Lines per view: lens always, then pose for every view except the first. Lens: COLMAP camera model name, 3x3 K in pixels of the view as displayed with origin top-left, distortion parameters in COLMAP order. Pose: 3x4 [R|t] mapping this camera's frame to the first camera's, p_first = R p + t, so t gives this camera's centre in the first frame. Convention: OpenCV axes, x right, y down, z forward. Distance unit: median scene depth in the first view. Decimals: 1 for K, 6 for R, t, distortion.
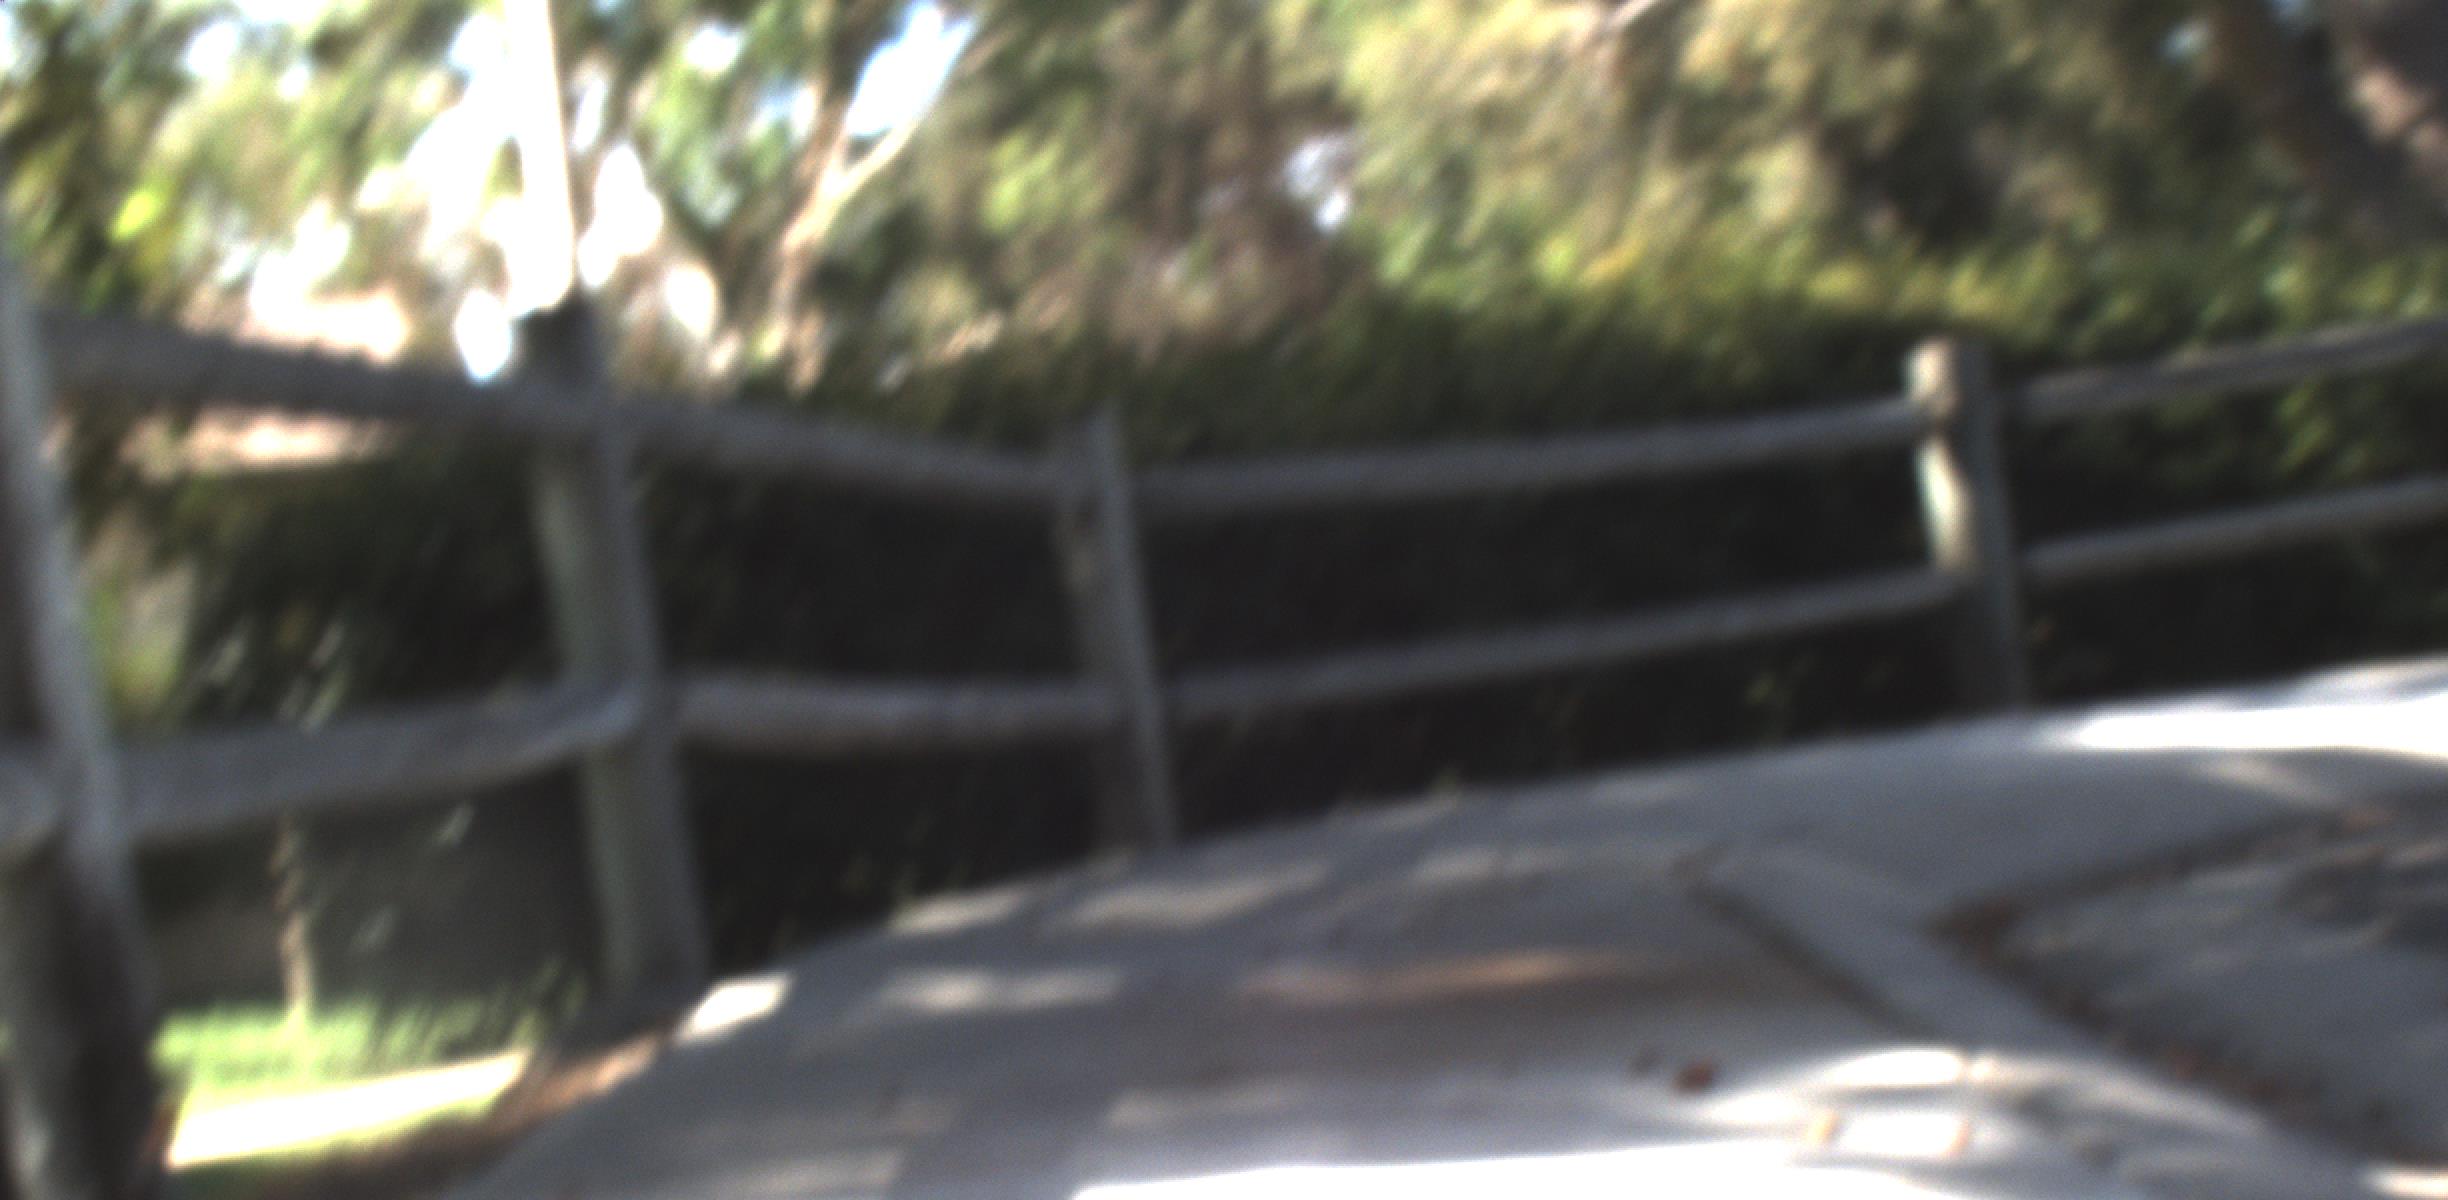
lens RADIAL K [[5719.5, 0, 1229.2], [0, 5719.5, 968.0], [0, 0, 1]] dist [-0.122240, 1.338464]
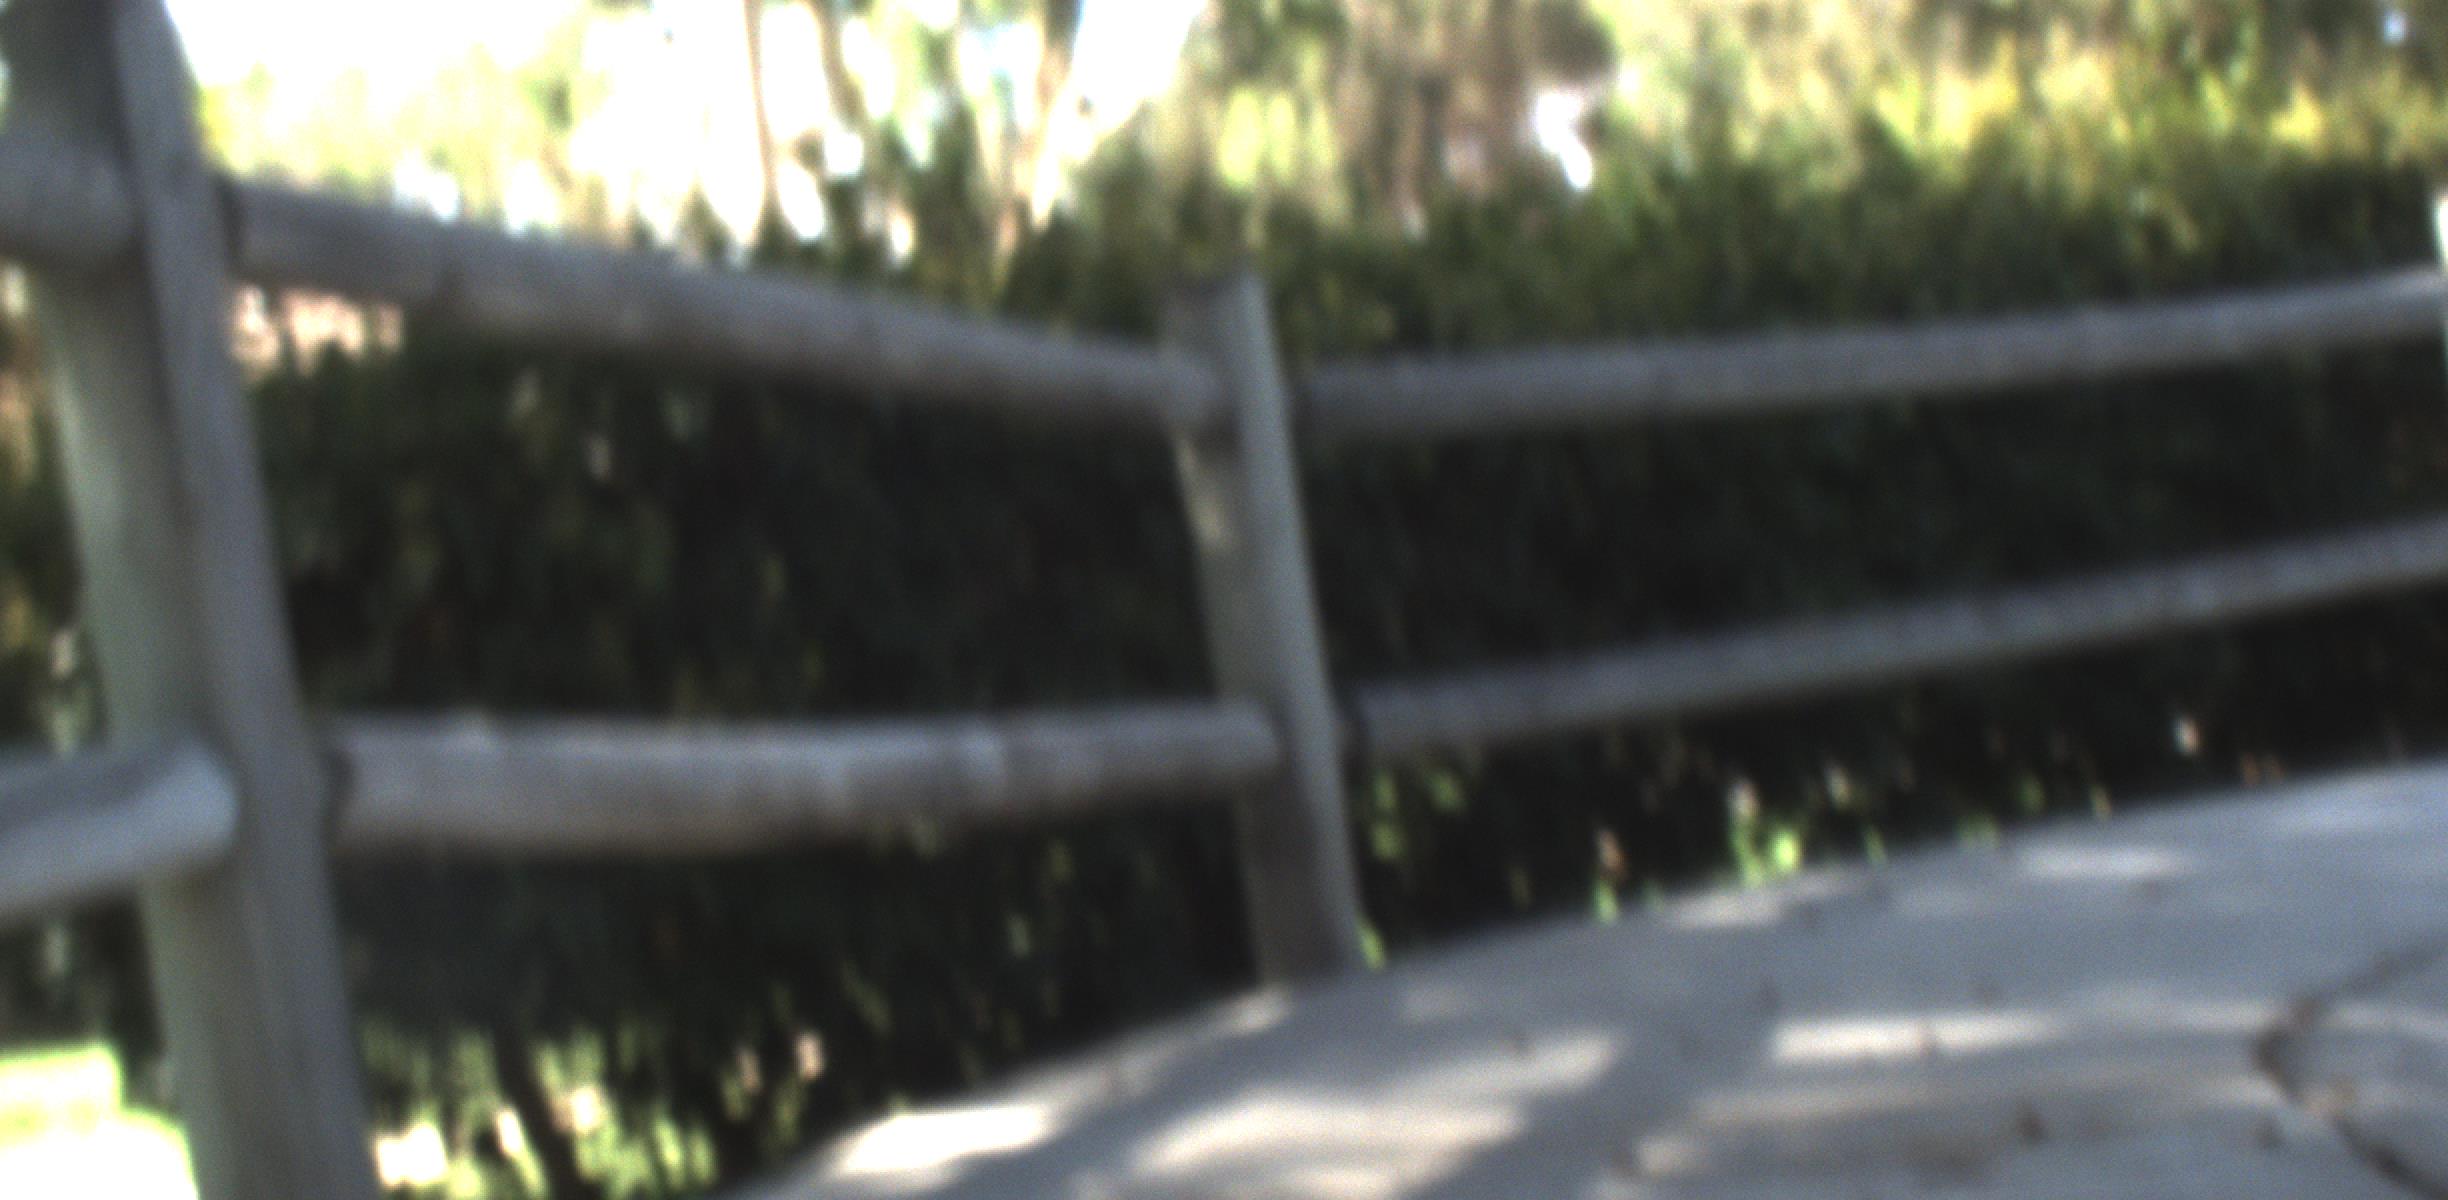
lens RADIAL K [[5719.5, 0, 1229.2], [0, 5719.5, 968.0], [0, 0, 1]] dist [-0.122240, 1.338464]
pose [[0.999059, -0.004972, -0.043081, 0.002432], [0.005242, 0.999967, 0.006151, -0.019123], [0.043049, -0.006371, 0.999053, 0.289818]]
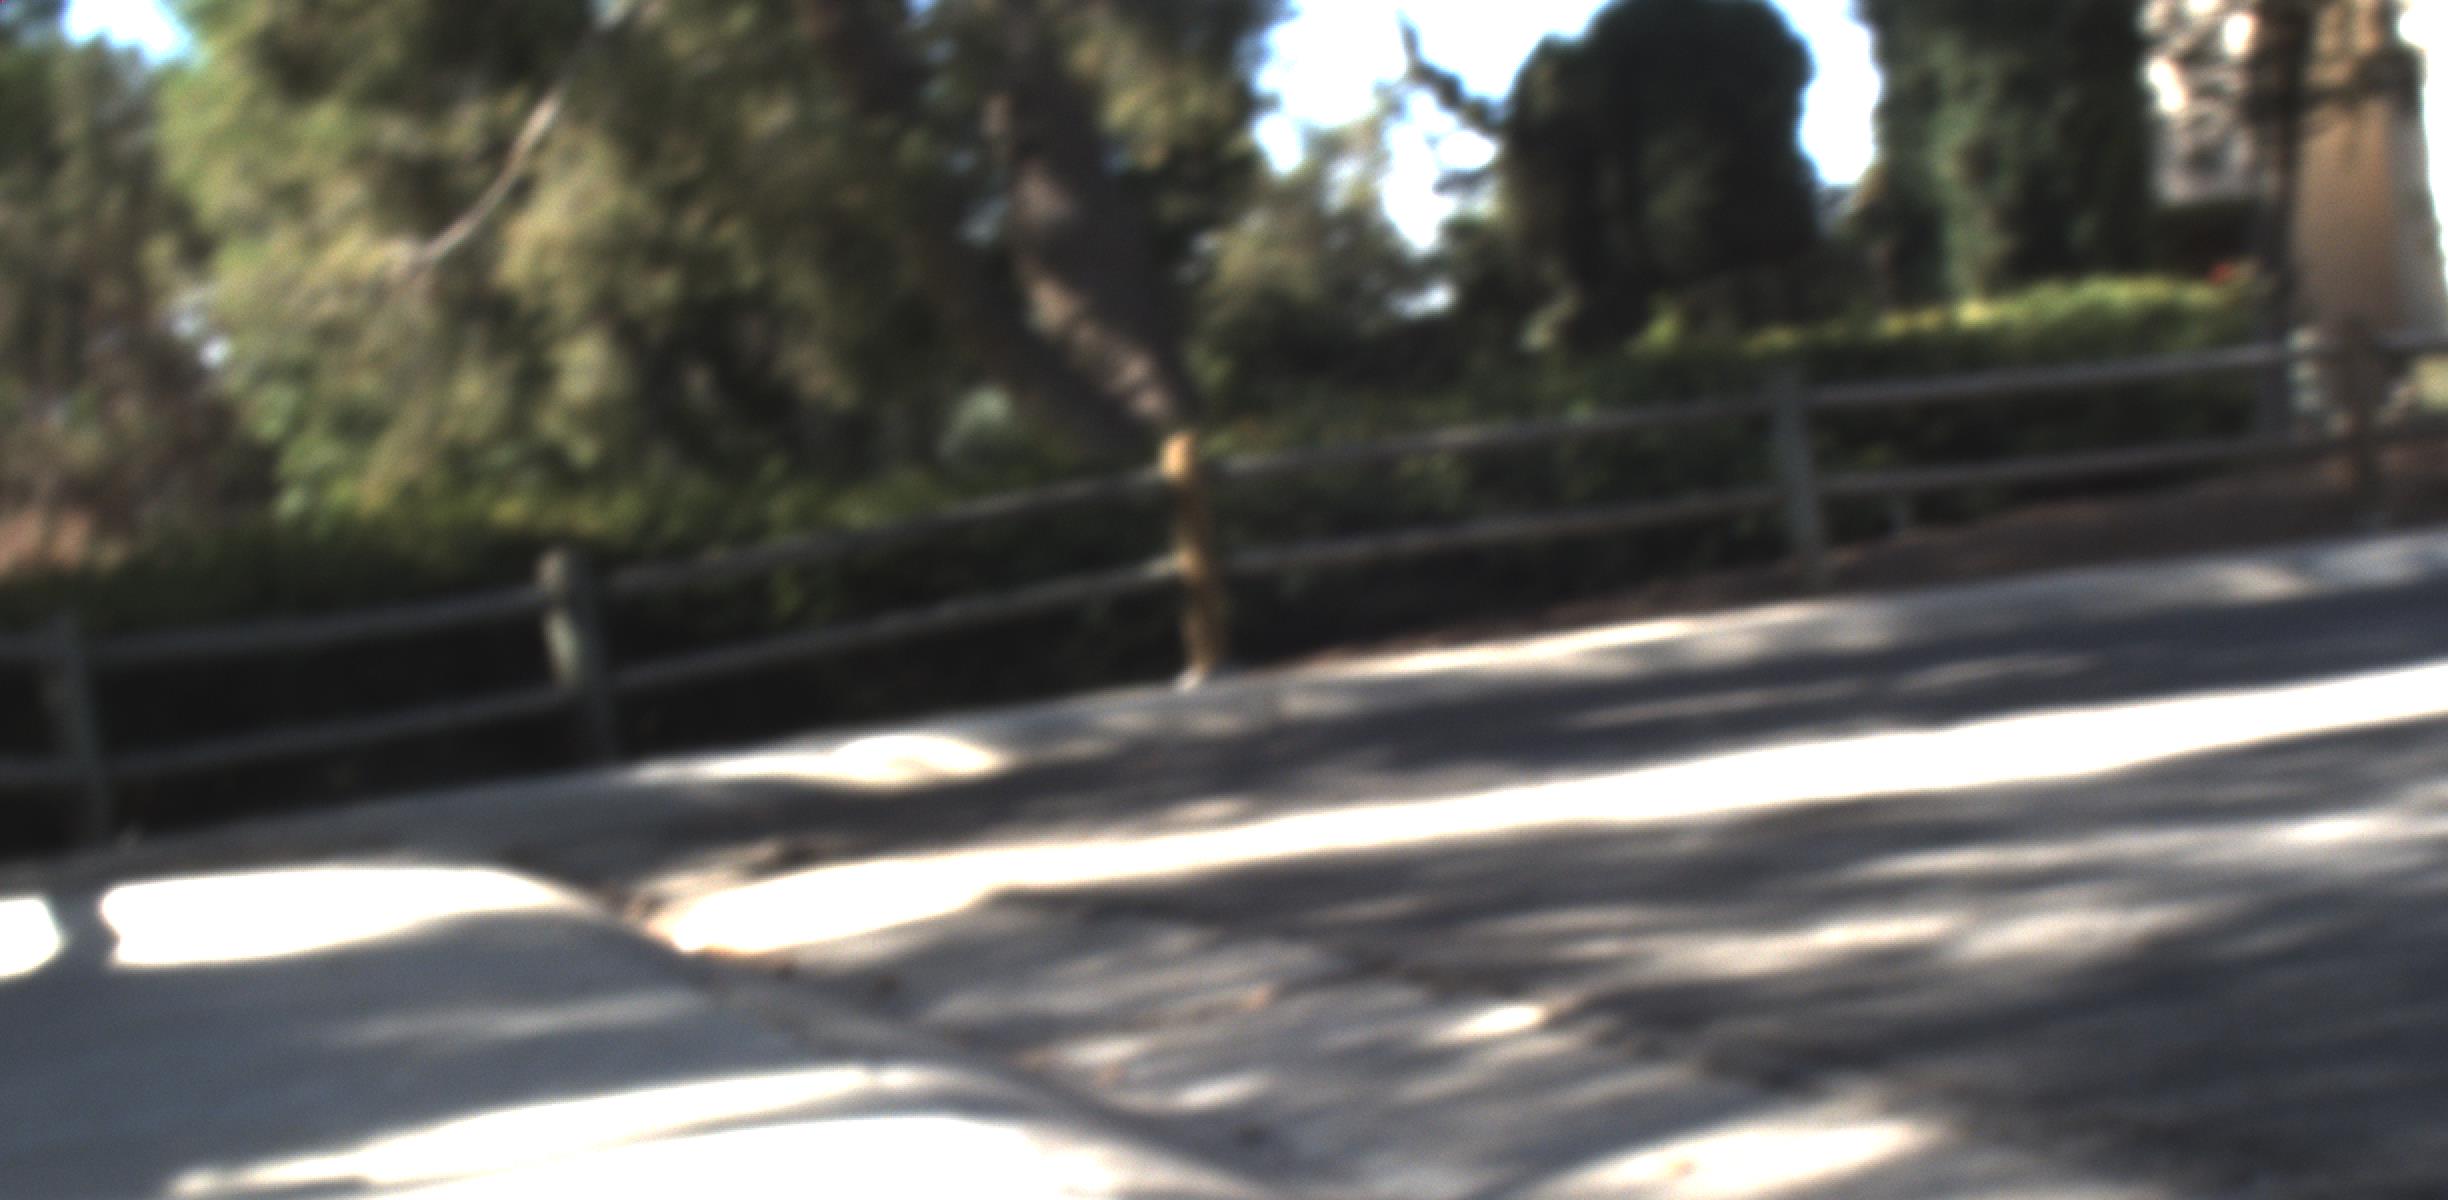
lens RADIAL K [[5719.5, 0, 1229.2], [0, 5719.5, 968.0], [0, 0, 1]] dist [-0.122240, 1.338464]
pose [[0.981429, -0.034106, 0.188770, -0.003891], [0.038089, 0.999121, -0.017516, 0.048907], [-0.188007, 0.024381, 0.981865, -0.667148]]
